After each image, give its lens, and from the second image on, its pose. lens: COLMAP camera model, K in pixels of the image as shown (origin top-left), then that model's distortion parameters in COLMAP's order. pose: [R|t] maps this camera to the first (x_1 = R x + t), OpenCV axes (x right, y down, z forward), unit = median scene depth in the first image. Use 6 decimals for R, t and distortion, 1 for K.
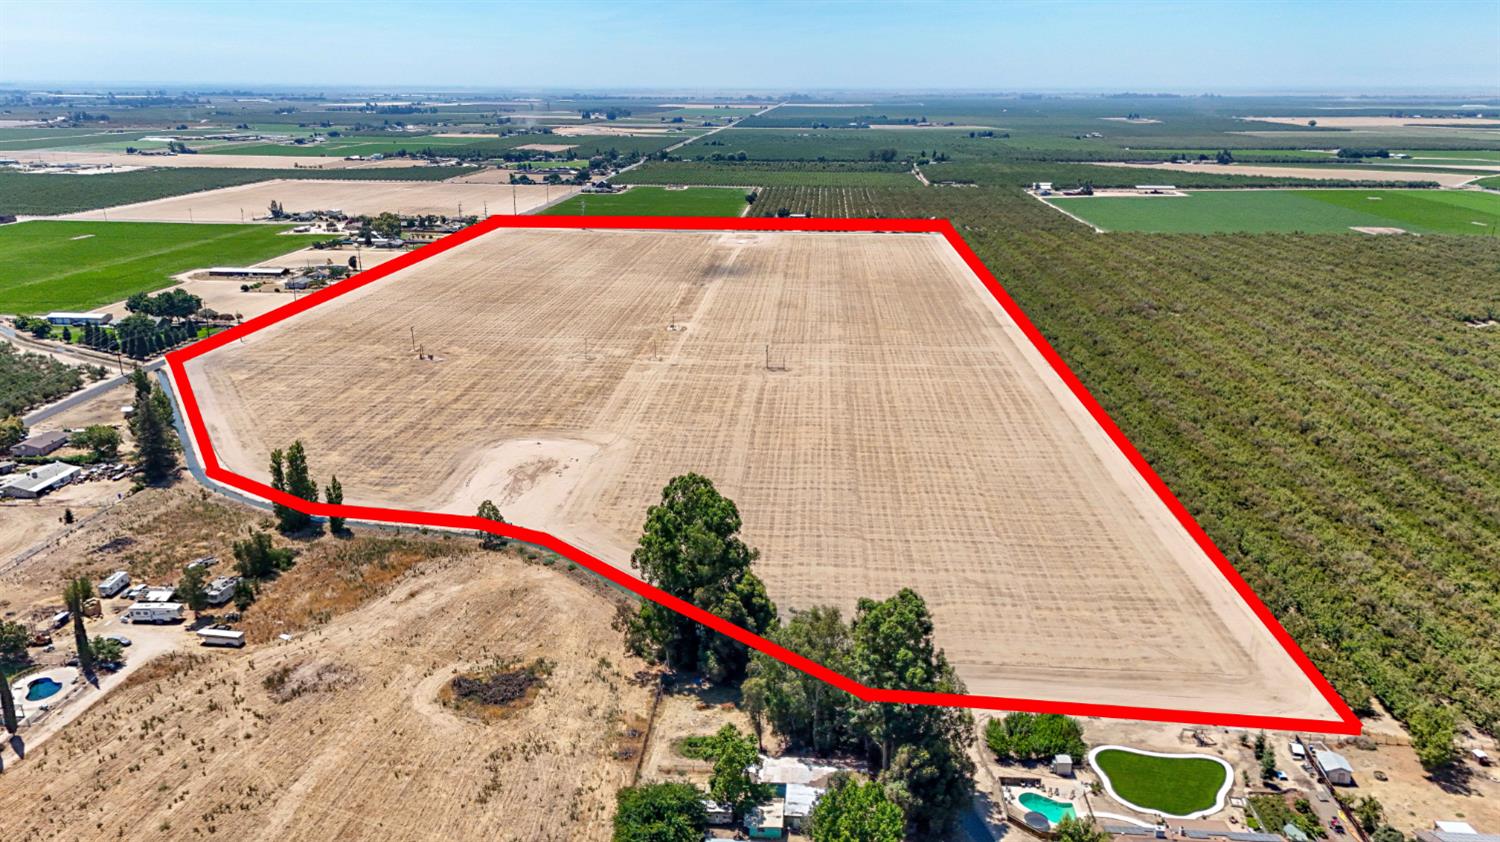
lens RADIAL K [[1095.6, 0, 756.9], [0, 1095.6, 418.7], [0, 0, 1]] dist [0.082120, -0.078117]
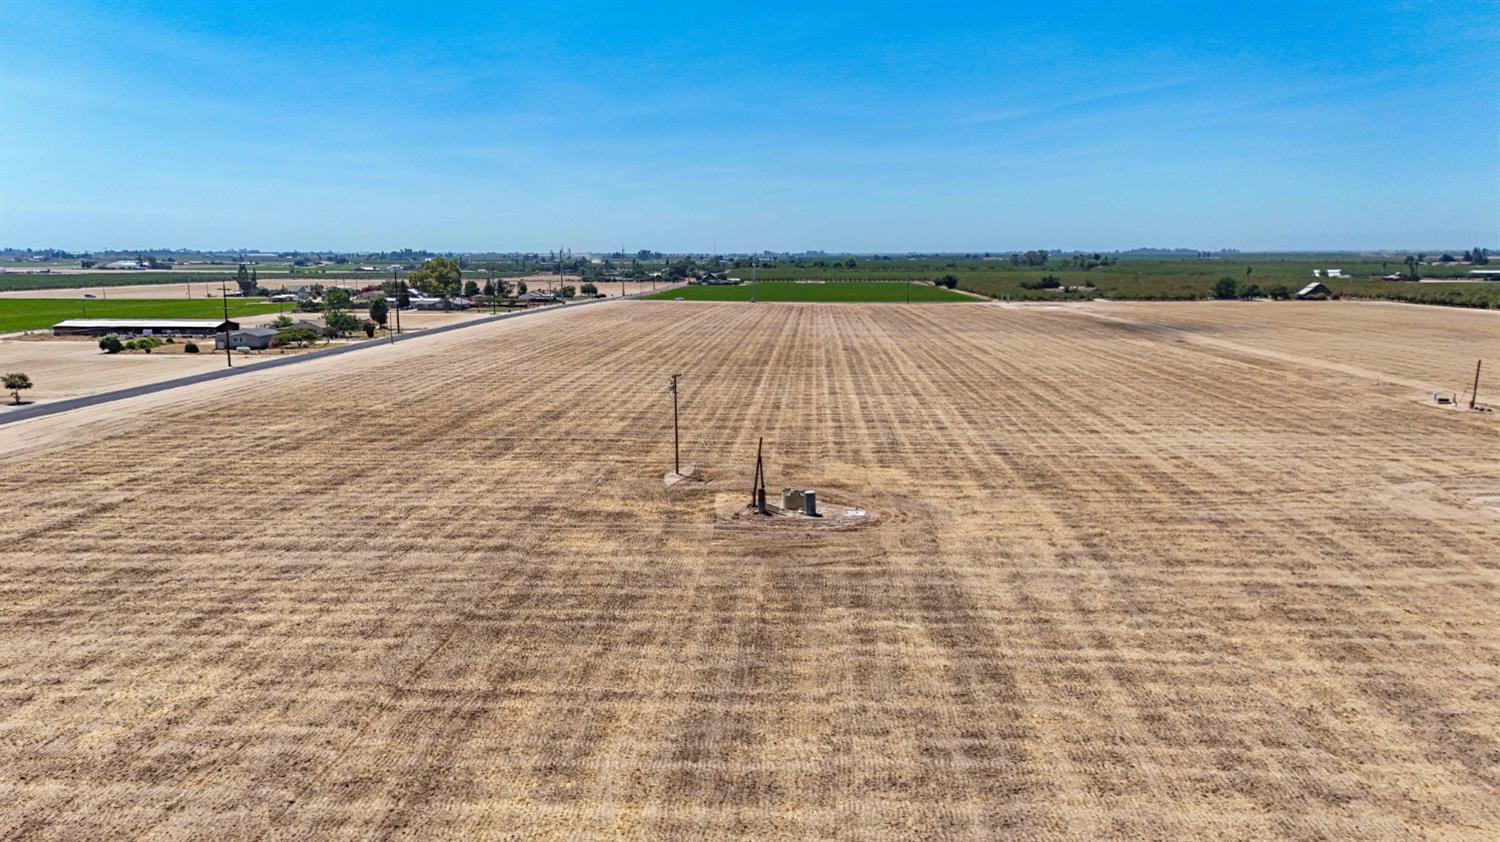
lens RADIAL K [[1095.6, 0, 751.2], [0, 1095.6, 422.1], [0, 0, 1]] dist [0.082120, -0.078117]
pose [[0.999971, -0.007517, -0.001166, -0.320287], [0.007274, 0.989775, -0.142453, -0.044335], [0.002224, 0.142440, 0.989801, 0.840662]]
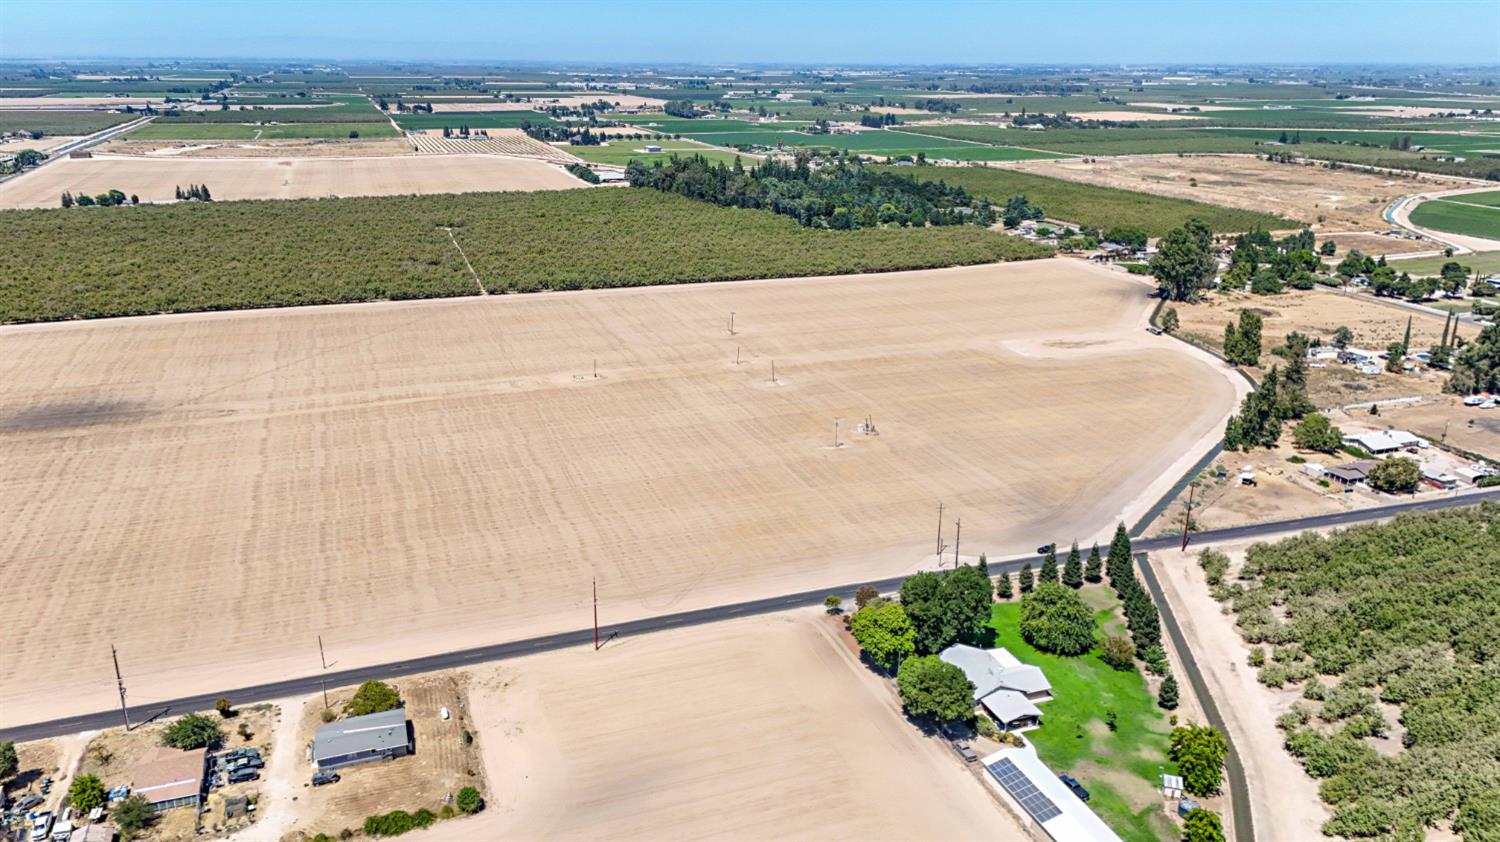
lens RADIAL K [[1095.6, 0, 748.4], [0, 1095.6, 435.0], [0, 0, 1]] dist [0.082120, -0.078117]
pose [[-0.392187, -0.305683, 0.867610, -0.987091], [0.262982, 0.866549, 0.424185, -0.423289], [-0.881493, 0.394525, -0.259460, 1.340868]]
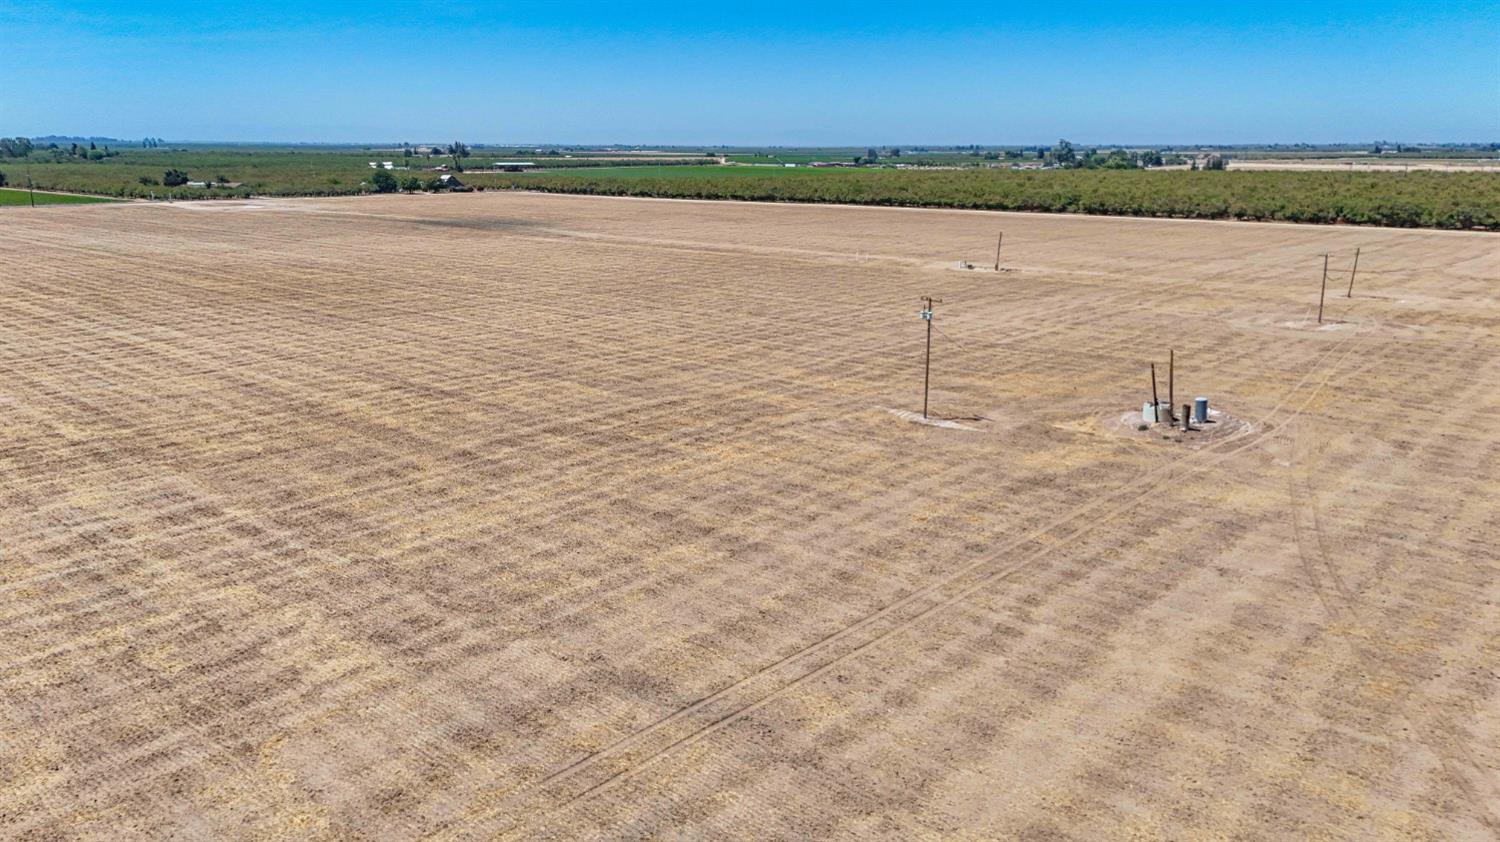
lens RADIAL K [[1095.6, 0, 751.0], [0, 1095.6, 422.9], [0, 0, 1]] dist [0.082120, -0.078117]
pose [[0.628671, -0.194901, 0.752852, -0.513227], [0.228147, 0.971711, 0.061045, -0.087283], [-0.743453, 0.133383, 0.655353, 0.976529]]
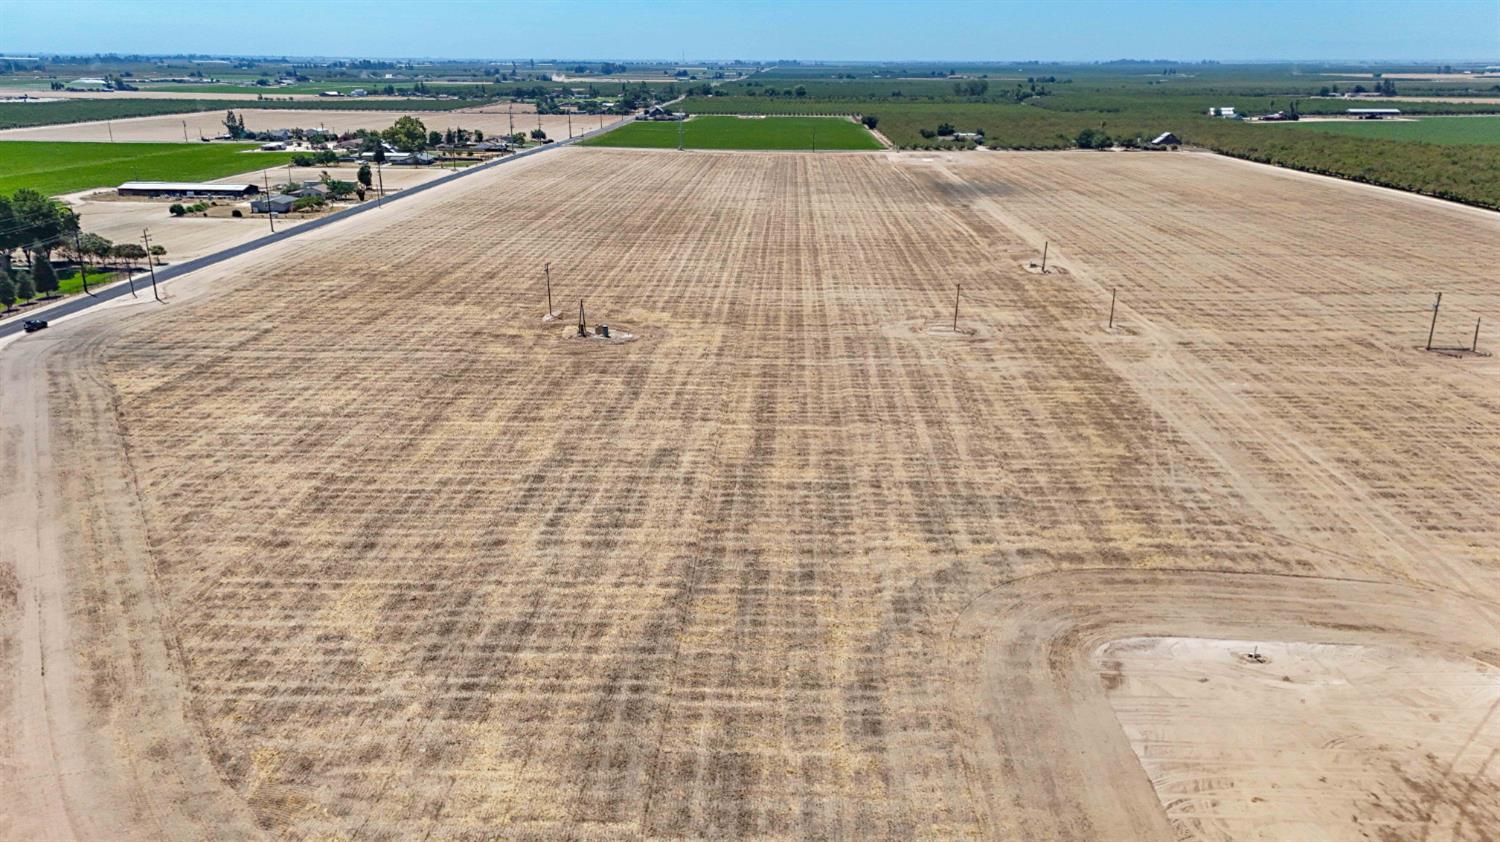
lens RADIAL K [[1095.6, 0, 754.3], [0, 1095.6, 421.3], [0, 0, 1]] dist [0.082120, -0.078117]
pose [[0.999695, -0.008299, 0.023276, -0.260019], [0.007790, 0.999730, 0.021873, -0.031394], [-0.023451, -0.021685, 0.999490, 0.604429]]
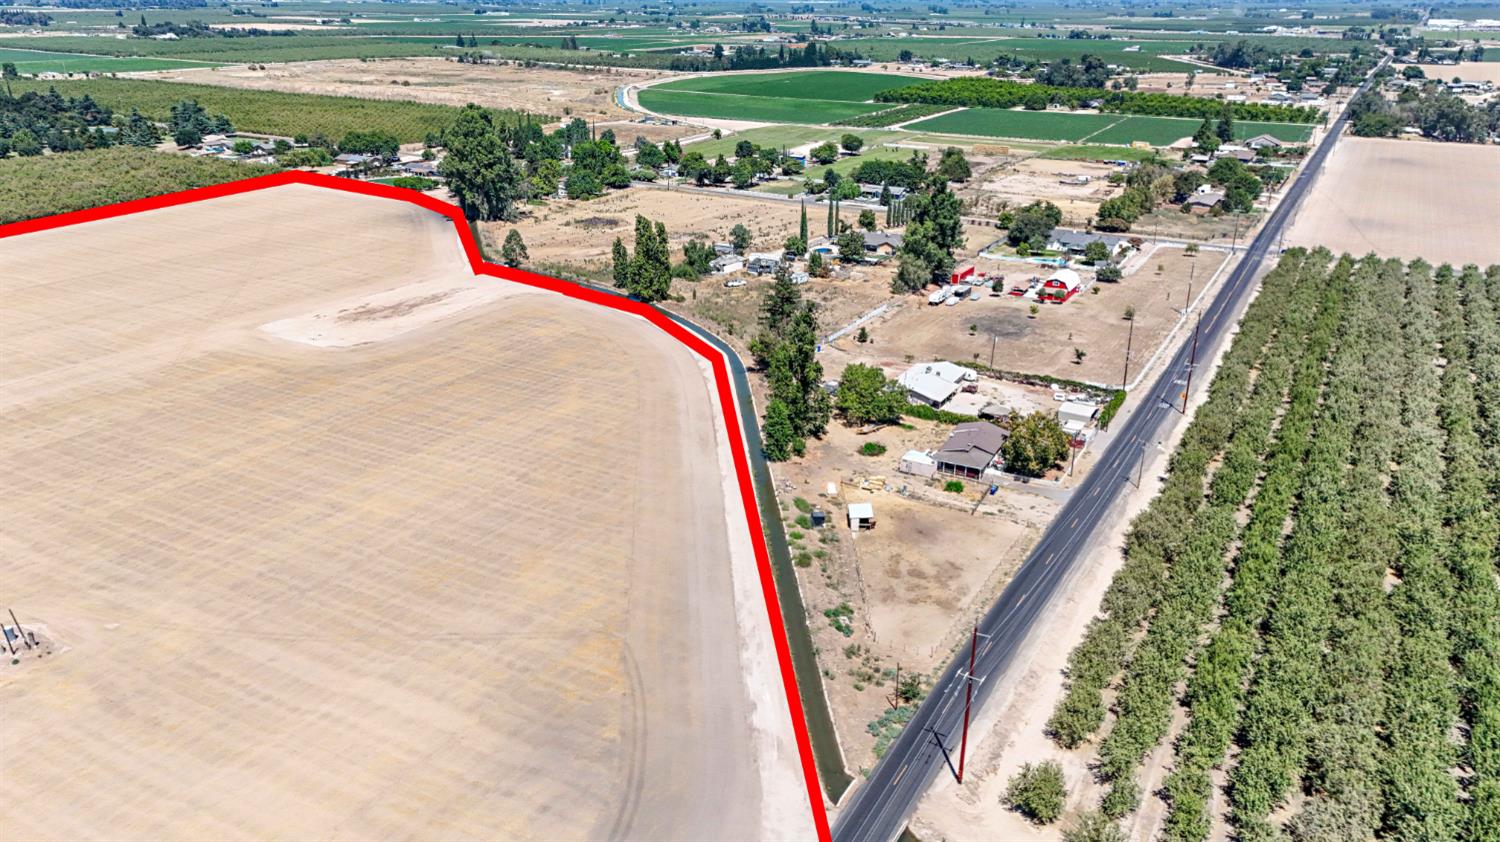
lens RADIAL K [[1095.6, 0, 746.9], [0, 1095.6, 439.8], [0, 0, 1]] dist [0.082120, -0.078117]
pose [[-0.896973, -0.176463, 0.405339, -0.609123], [0.119932, 0.785365, 0.607304, -0.264775], [-0.425506, 0.593349, -0.683288, 1.140805]]
